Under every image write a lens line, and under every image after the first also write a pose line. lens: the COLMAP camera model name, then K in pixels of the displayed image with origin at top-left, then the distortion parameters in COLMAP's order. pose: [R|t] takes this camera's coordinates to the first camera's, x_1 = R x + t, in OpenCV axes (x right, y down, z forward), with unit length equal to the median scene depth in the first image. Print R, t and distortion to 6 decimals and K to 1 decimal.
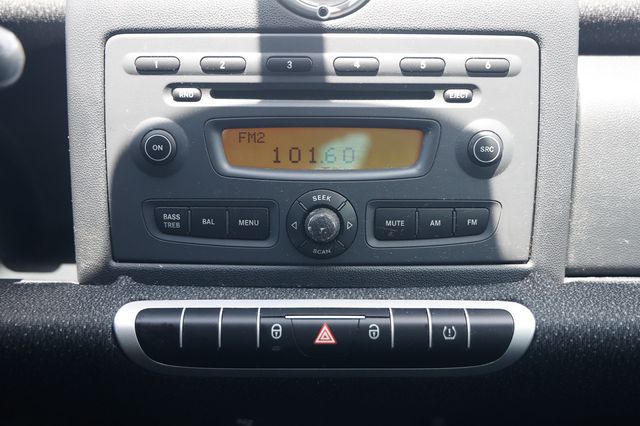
lens RADIAL K [[788.5, 0, 321.2], [0, 788.5, 213.7], [0, 0, 1]] dist [-0.002827, 0.000000]
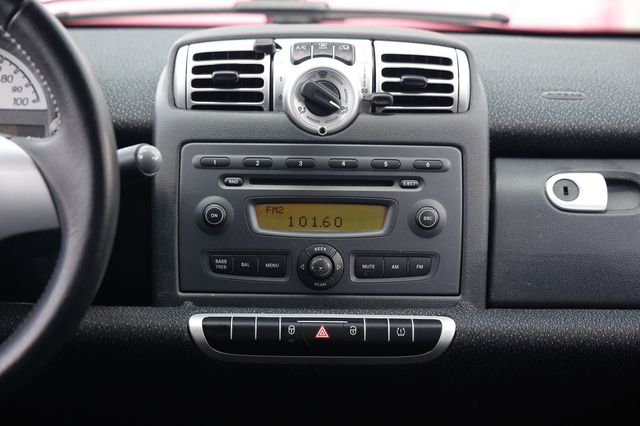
lens RADIAL K [[1285.0, 0, 321.3], [0, 1285.0, 198.9], [0, 0, 1]] dist [0.293475, 0.000000]
pose [[0.999878, 0.008672, 0.012967, -0.030912], [-0.006866, 0.991042, -0.133375, 0.217416], [-0.014007, 0.133269, 0.990981, -1.496751]]
